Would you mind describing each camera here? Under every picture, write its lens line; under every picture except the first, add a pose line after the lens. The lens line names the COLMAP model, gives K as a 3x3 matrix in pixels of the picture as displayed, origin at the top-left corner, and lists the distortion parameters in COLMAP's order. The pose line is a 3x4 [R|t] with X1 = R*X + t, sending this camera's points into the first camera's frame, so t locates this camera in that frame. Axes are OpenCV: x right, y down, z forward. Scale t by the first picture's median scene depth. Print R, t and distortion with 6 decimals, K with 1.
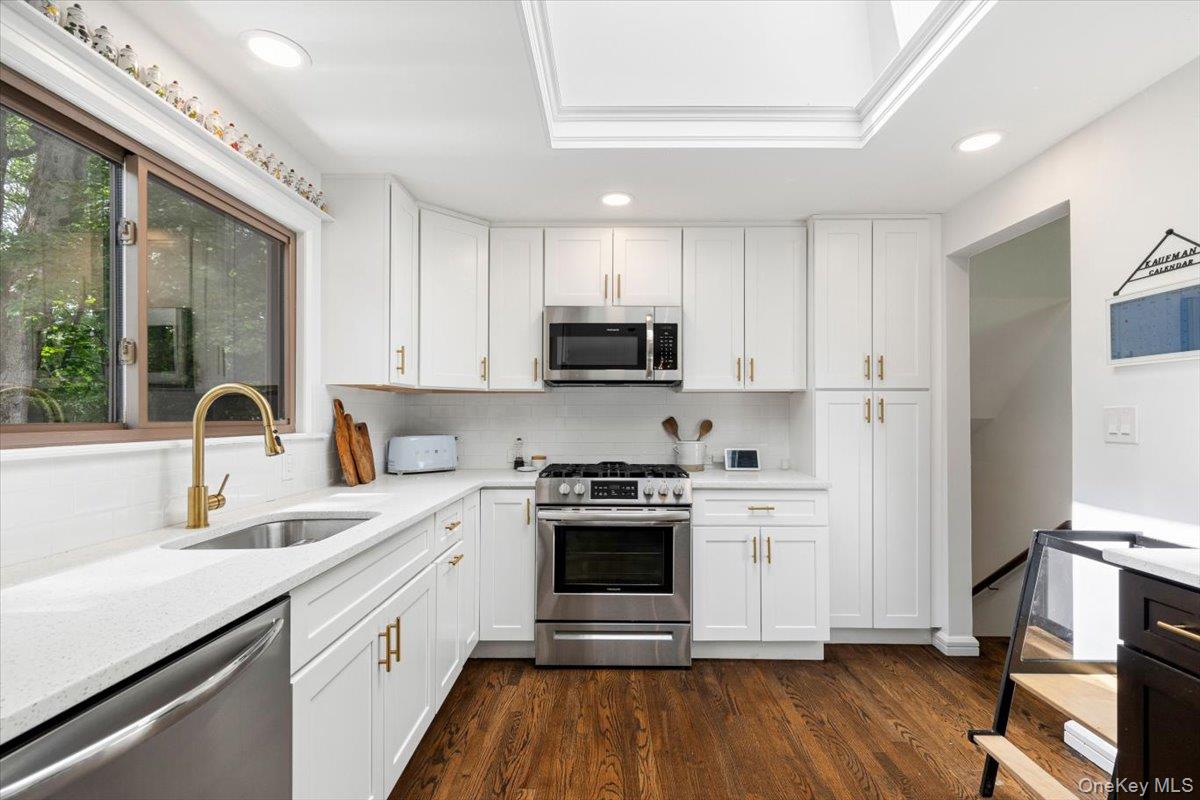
lens RADIAL K [[541.5, 0, 611.4], [0, 541.5, 416.8], [0, 0, 1]] dist [0.004309, -0.000462]
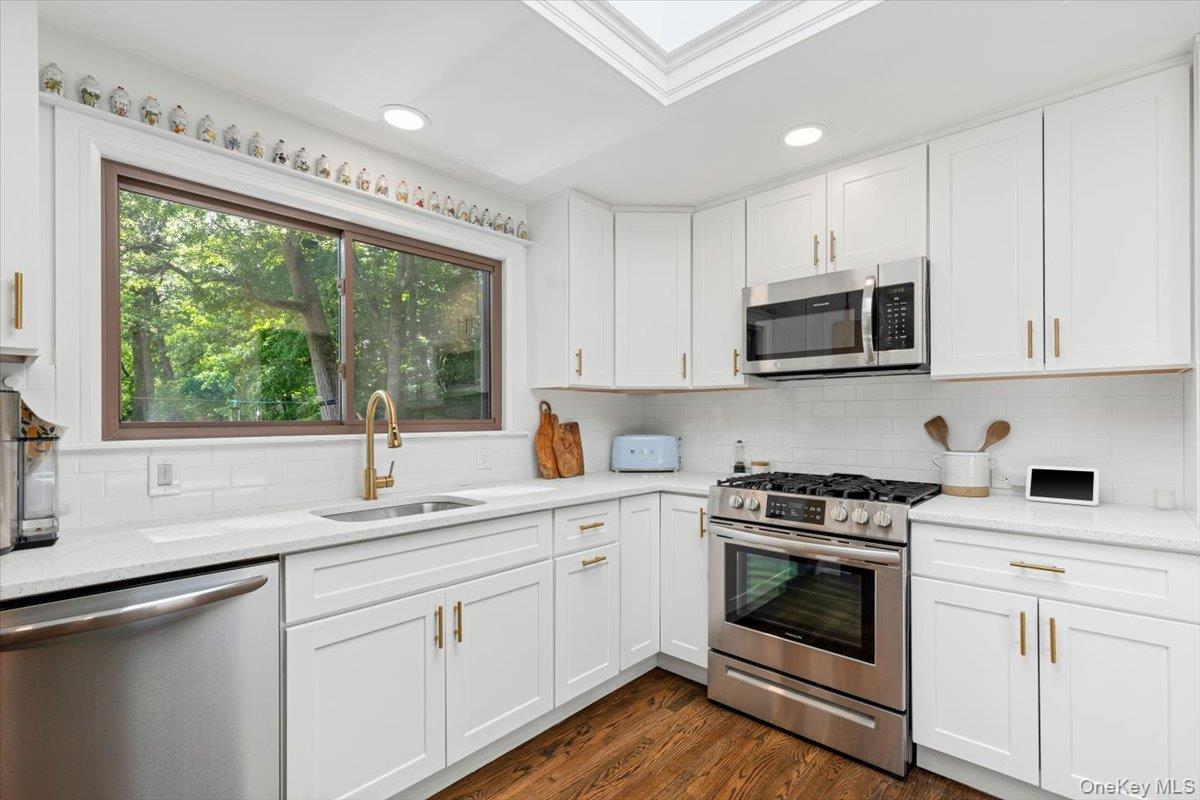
lens RADIAL K [[541.5, 0, 599.3], [0, 541.5, 420.5], [0, 0, 1]] dist [0.004309, -0.000462]
pose [[0.742174, 0.002273, -0.670204, 0.318797], [0.001741, 0.999984, 0.005319, 0.001702], [0.670205, -0.005114, 0.742158, 0.227961]]
